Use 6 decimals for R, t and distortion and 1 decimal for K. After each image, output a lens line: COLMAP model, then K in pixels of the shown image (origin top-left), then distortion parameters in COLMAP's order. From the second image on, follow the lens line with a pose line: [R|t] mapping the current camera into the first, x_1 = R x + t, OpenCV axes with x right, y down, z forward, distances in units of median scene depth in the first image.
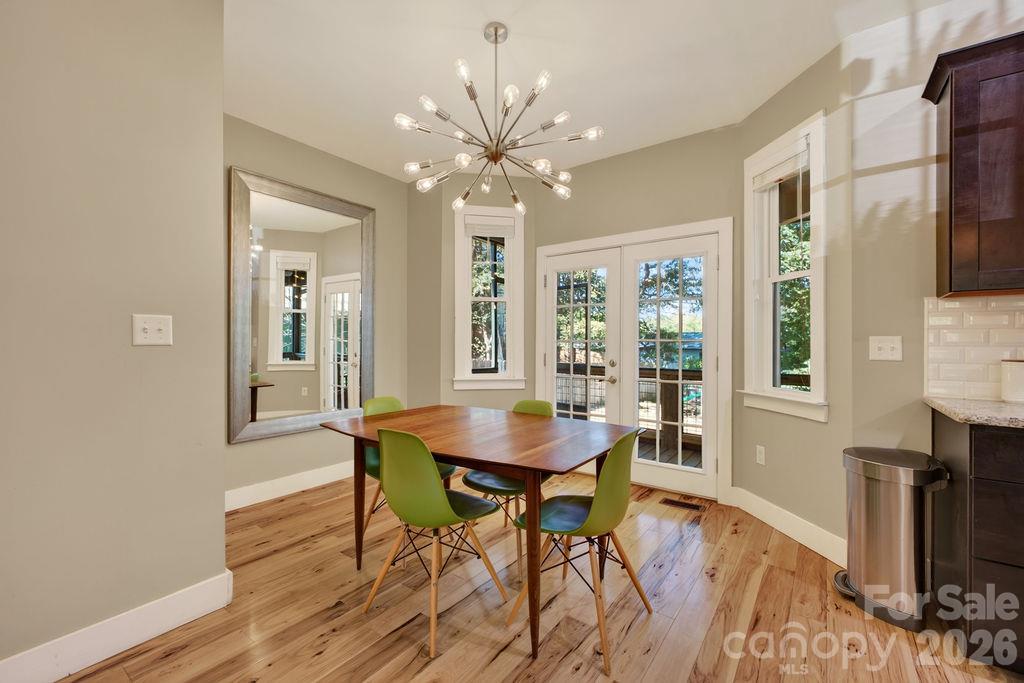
lens RADIAL K [[427.6, 0, 512.0], [0, 427.6, 341.5], [0, 0, 1]] dist [-0.000672, -0.000108]
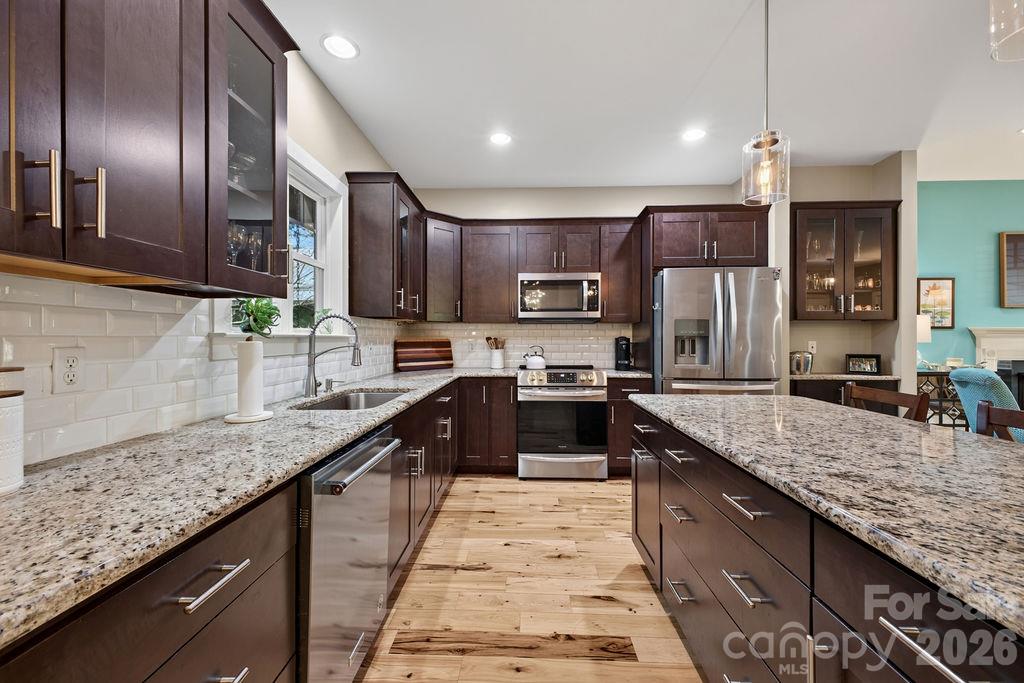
lens RADIAL K [[406.5, 0, 511.4], [0, 406.5, 337.2], [0, 0, 1]] dist [0.010693, -0.000460]
pose [[-0.559958, -0.001531, 0.828520, 0.481663], [-0.002980, 0.999996, -0.000166, -0.029678], [-0.828516, -0.002562, -0.559960, 0.663576]]
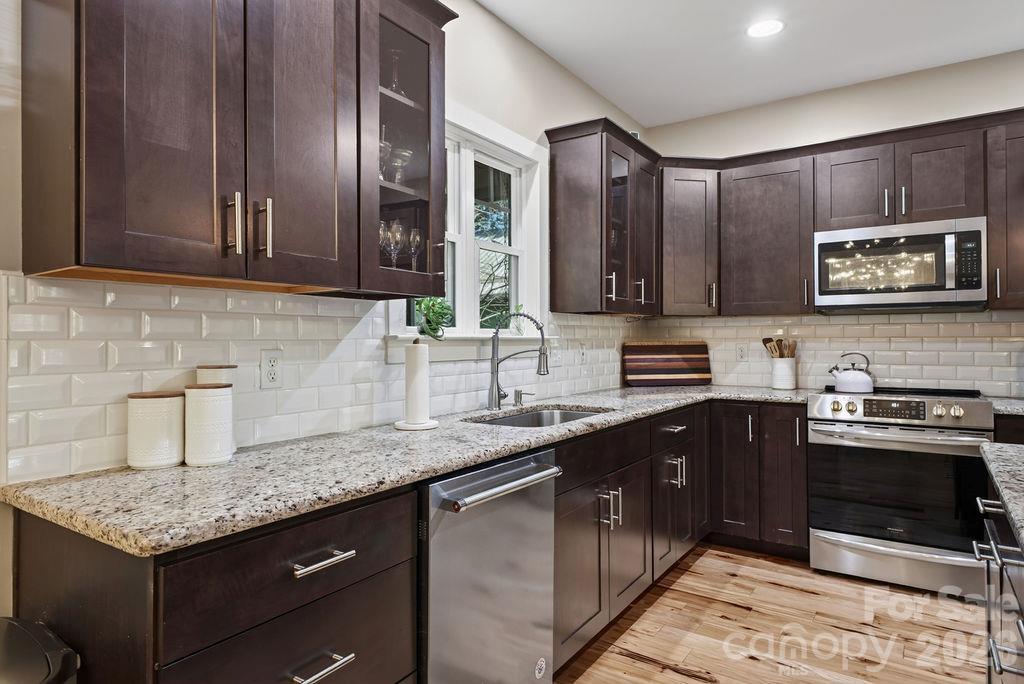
lens RADIAL K [[602.4, 0, 495.9], [0, 602.4, 335.7], [0, 0, 1]] dist [0.033319, -0.001263]
pose [[-0.014457, 0.004228, 0.999887, 0.316680], [0.001303, 0.999990, -0.004210, -0.031088], [-0.999895, 0.001242, -0.014462, 0.503616]]
